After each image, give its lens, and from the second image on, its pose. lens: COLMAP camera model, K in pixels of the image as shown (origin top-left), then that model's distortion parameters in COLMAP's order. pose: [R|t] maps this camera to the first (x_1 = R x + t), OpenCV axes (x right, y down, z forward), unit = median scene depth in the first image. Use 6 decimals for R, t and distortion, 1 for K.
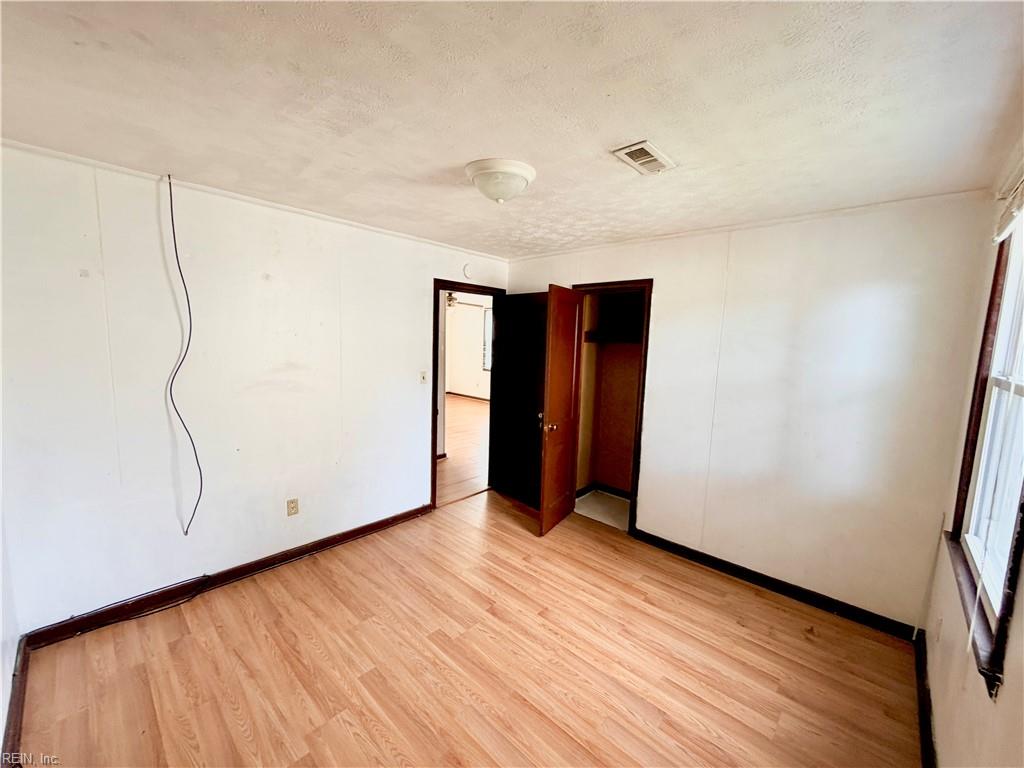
lens RADIAL K [[409.1, 0, 512.5], [0, 409.1, 382.9], [0, 0, 1]] dist [0.002491, 0.000184]
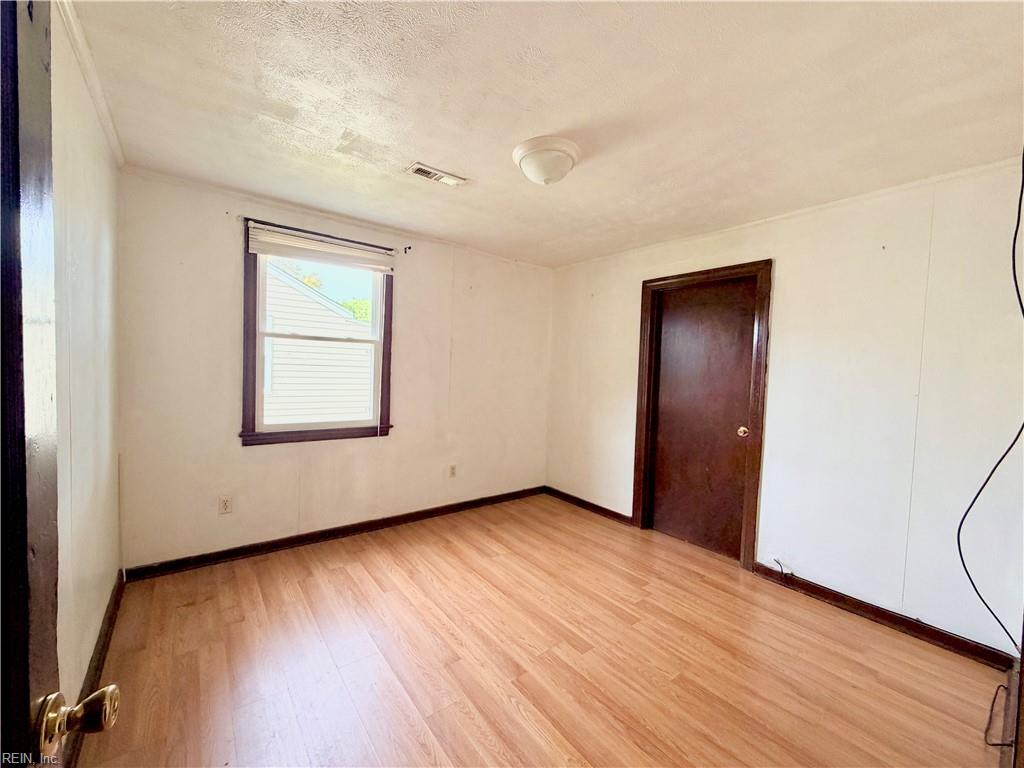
lens RADIAL K [[409.1, 0, 512.5], [0, 409.1, 382.9], [0, 0, 1]] dist [0.002491, 0.000184]
pose [[-0.985650, -0.076060, 0.150692, -0.129100], [-0.051841, 0.985983, 0.158585, -0.097731], [-0.160642, 0.148498, -0.975778, 1.915149]]
